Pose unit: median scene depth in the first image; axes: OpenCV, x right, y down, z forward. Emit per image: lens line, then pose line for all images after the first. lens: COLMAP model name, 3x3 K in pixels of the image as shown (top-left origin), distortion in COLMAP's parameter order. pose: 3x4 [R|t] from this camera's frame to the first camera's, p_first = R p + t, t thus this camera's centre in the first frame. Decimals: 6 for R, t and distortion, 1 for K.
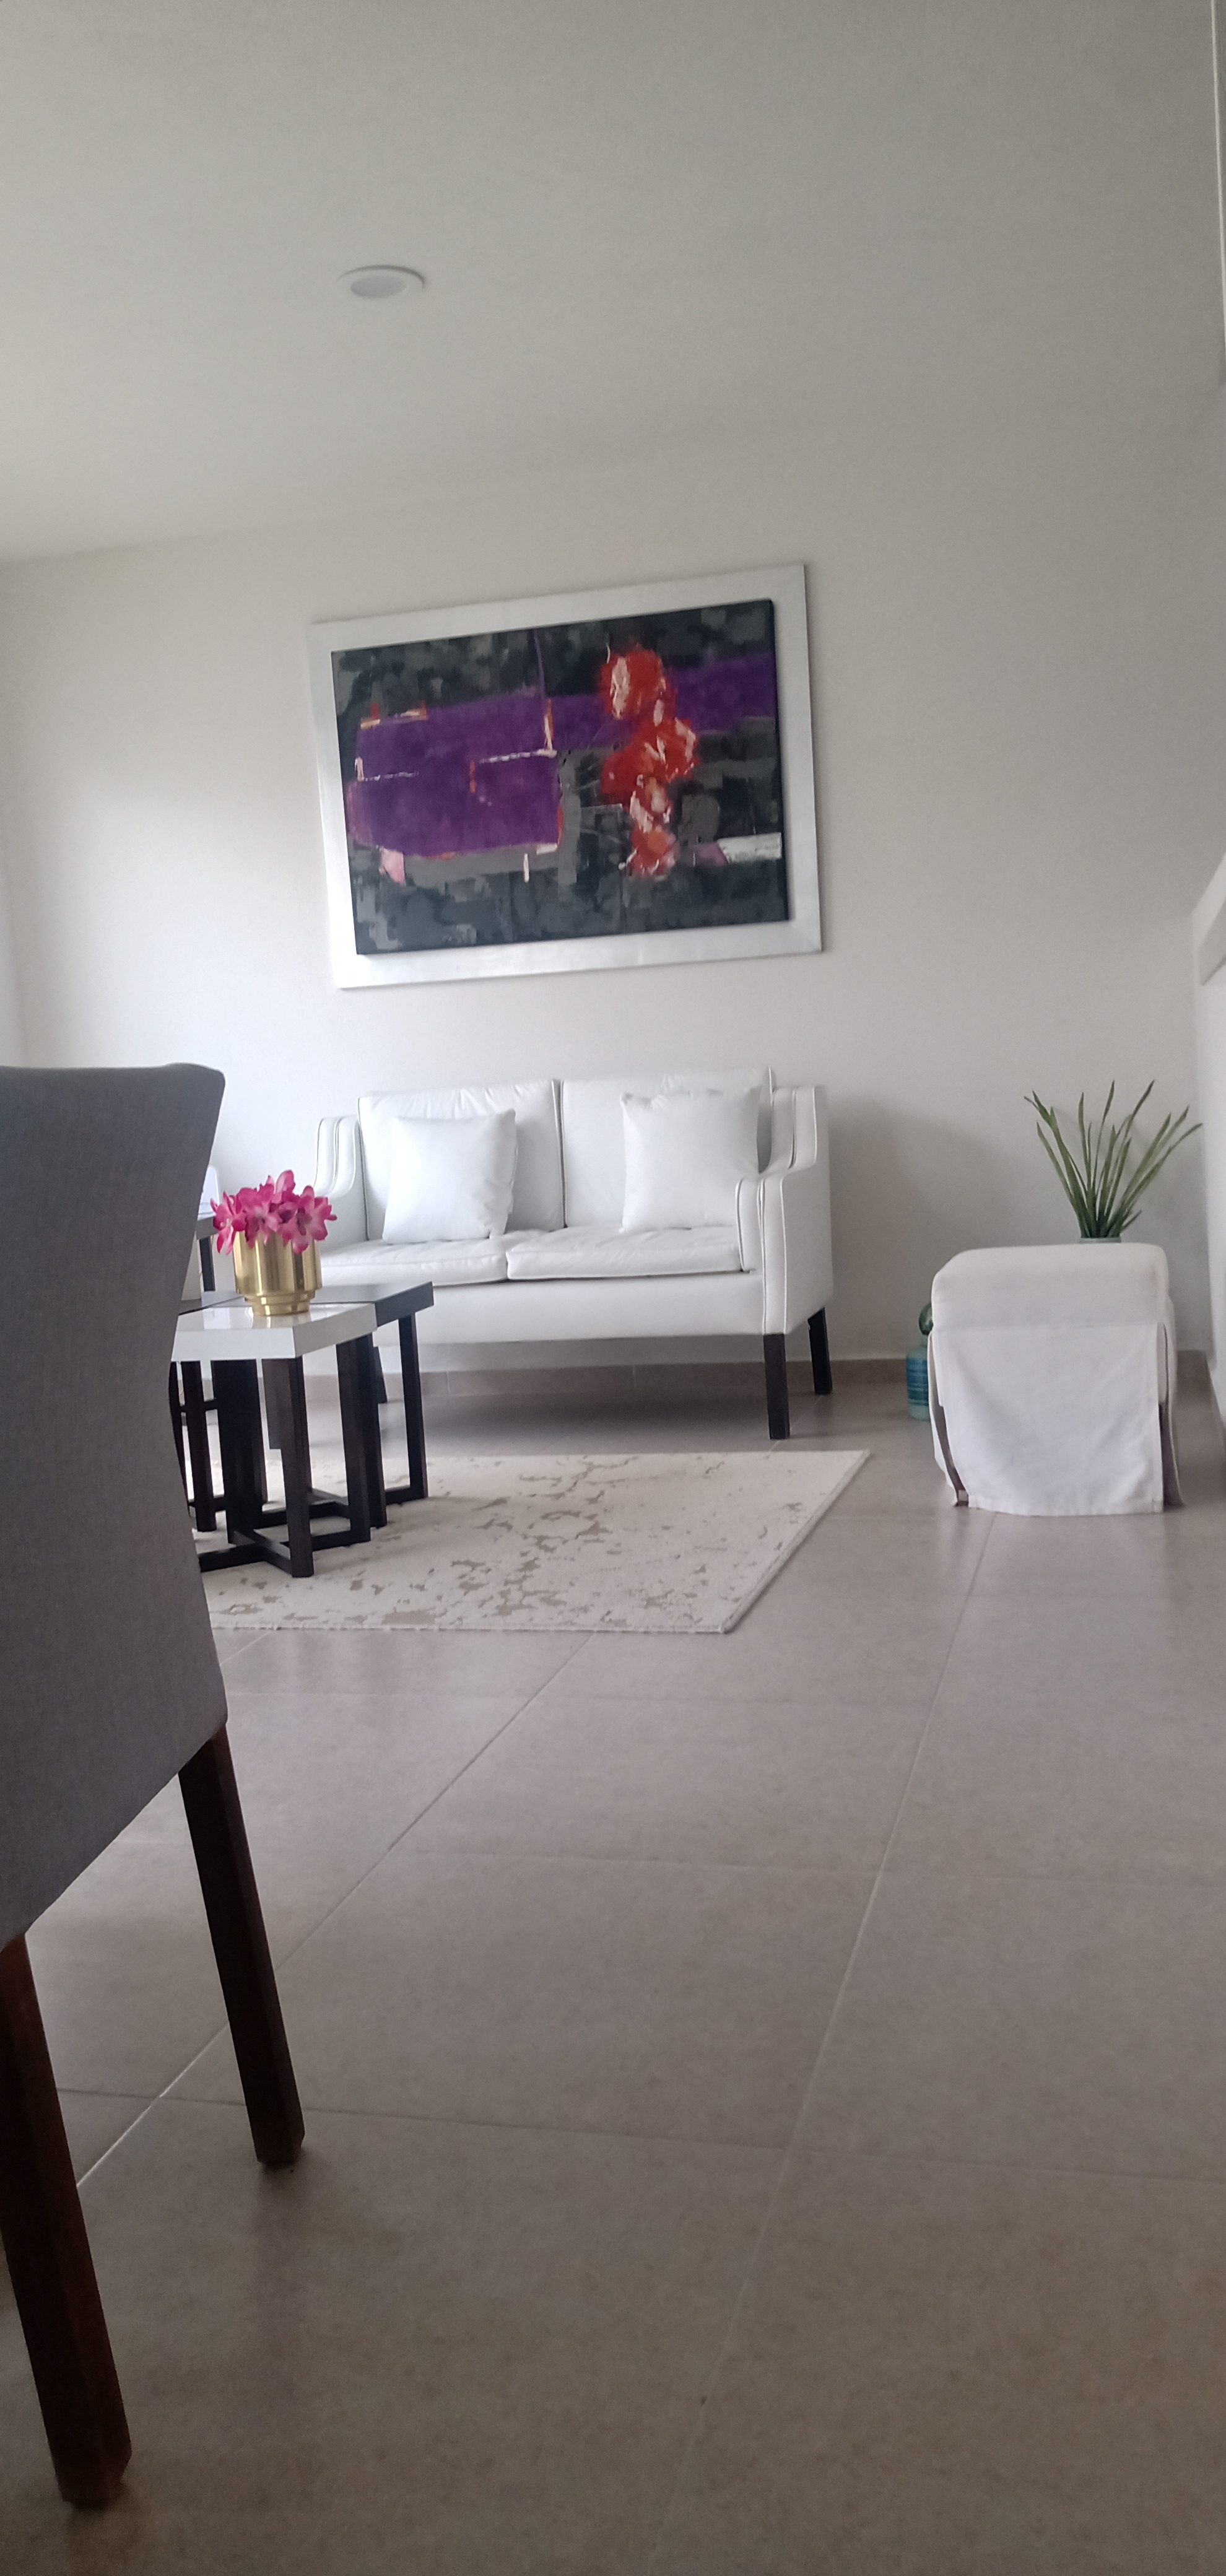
lens RADIAL K [[2003.9, 0, 617.2], [0, 2003.9, 1302.3], [0, 0, 1]] dist [0.173385, -0.431122]
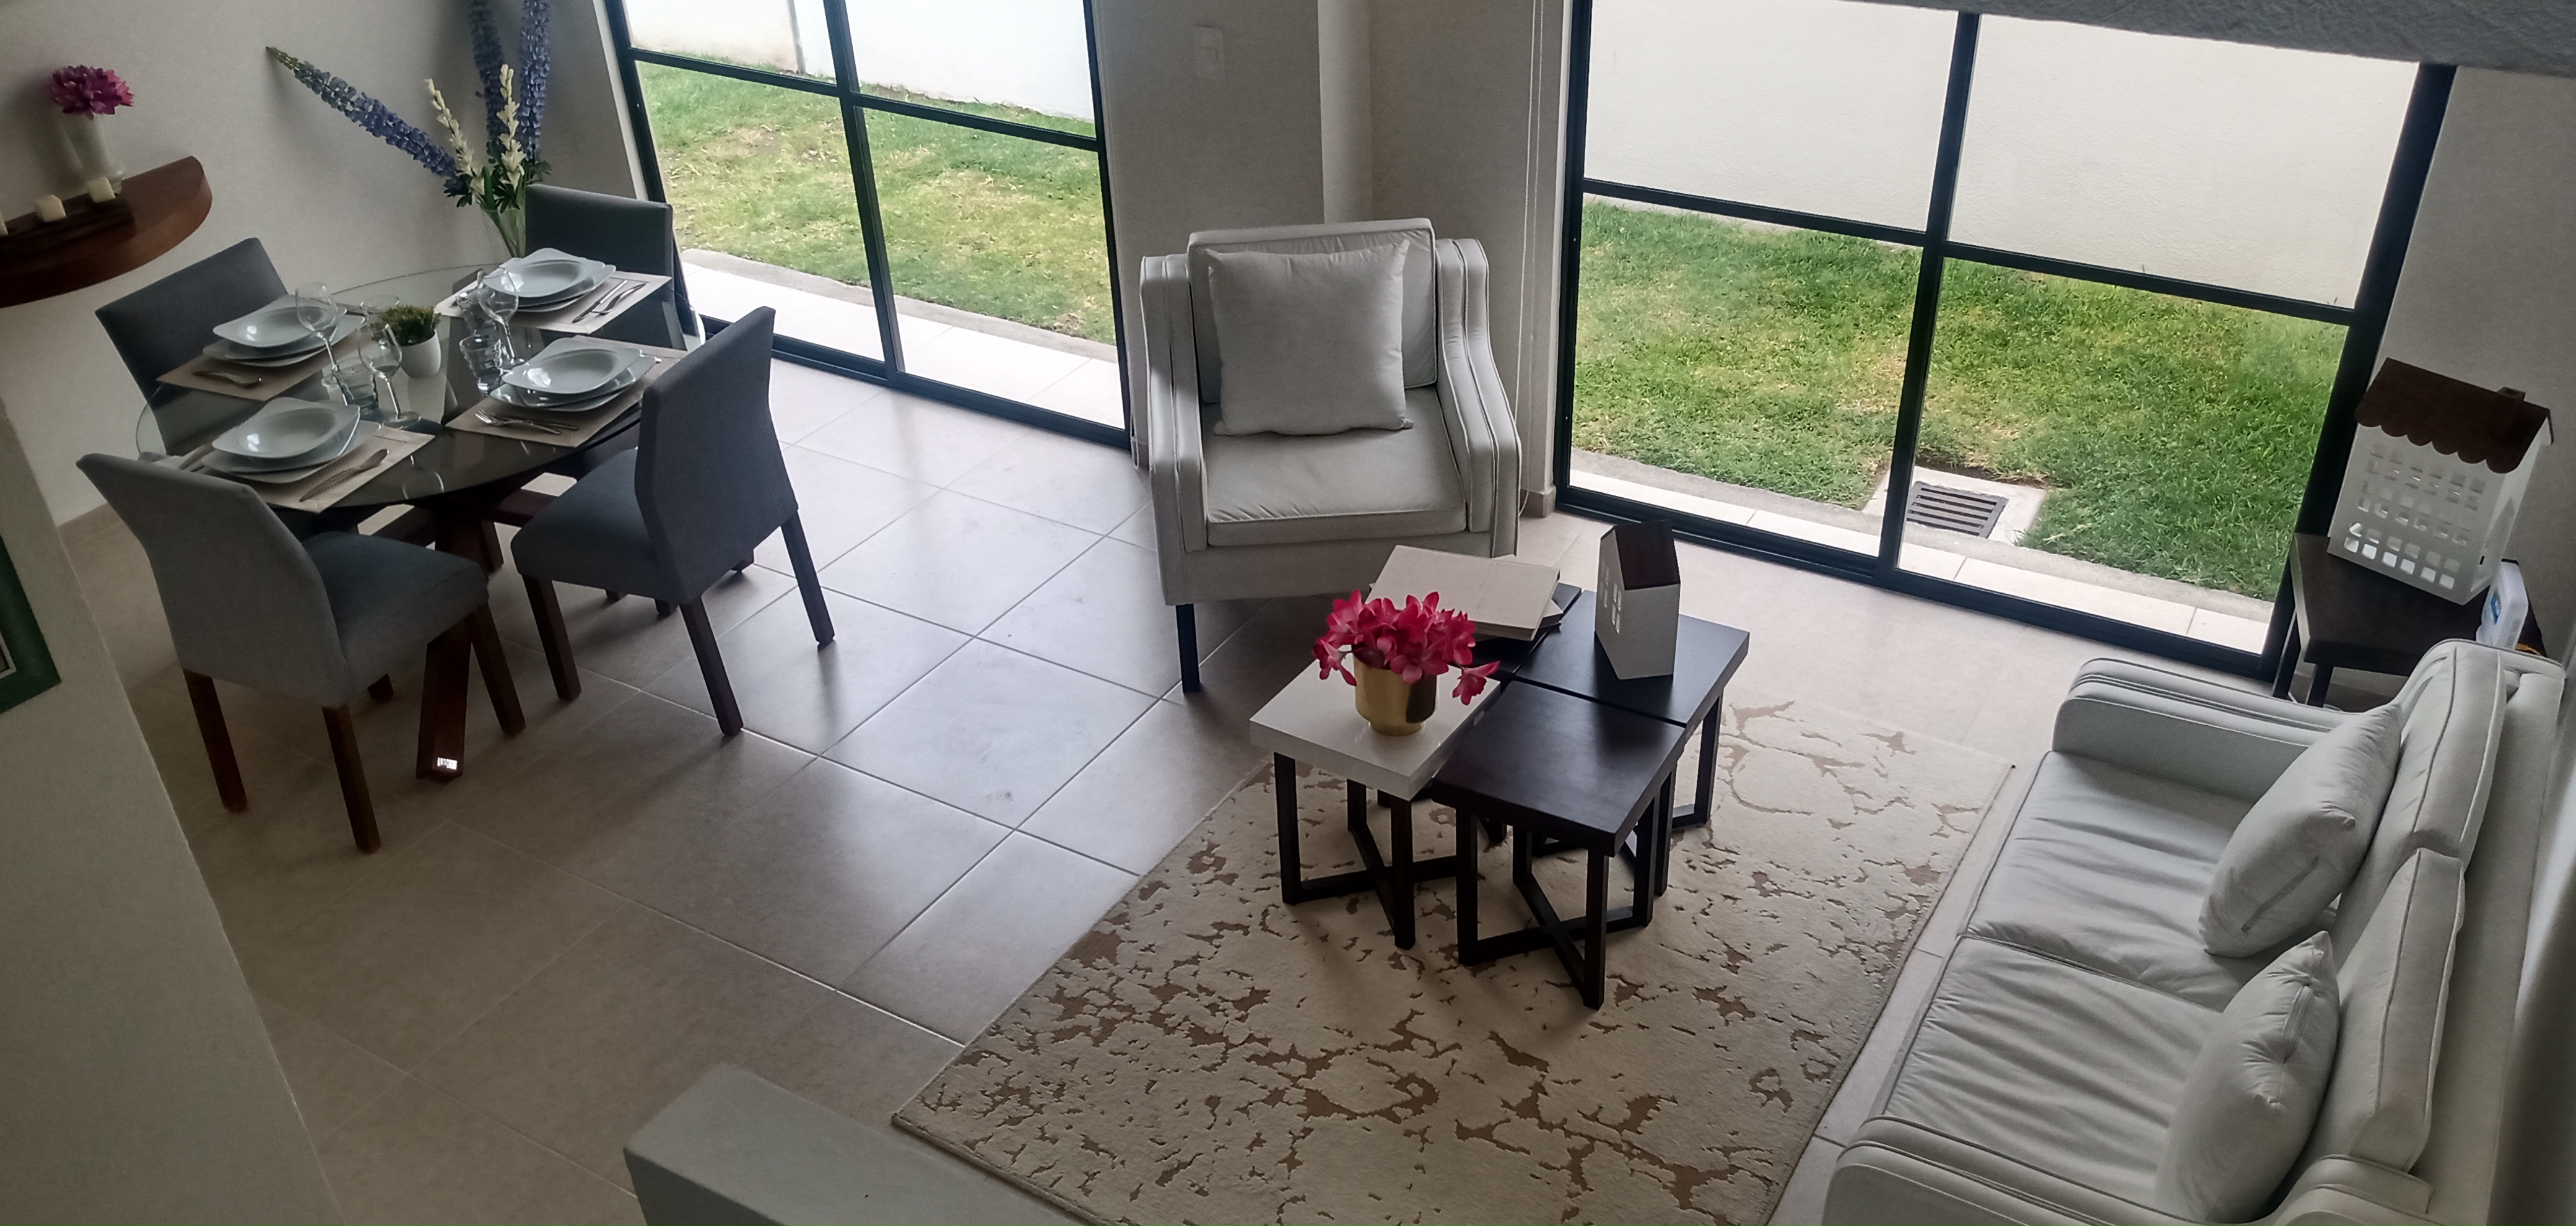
lens RADIAL K [[2003.9, 0, 1302.0], [0, 2003.9, 610.3], [0, 0, 1]] dist [0.173385, -0.431122]
pose [[-0.280652, 0.578613, -0.765795, 0.417736], [-0.049093, 0.788163, 0.613505, -0.466949], [0.958553, 0.209776, -0.192794, 0.812139]]
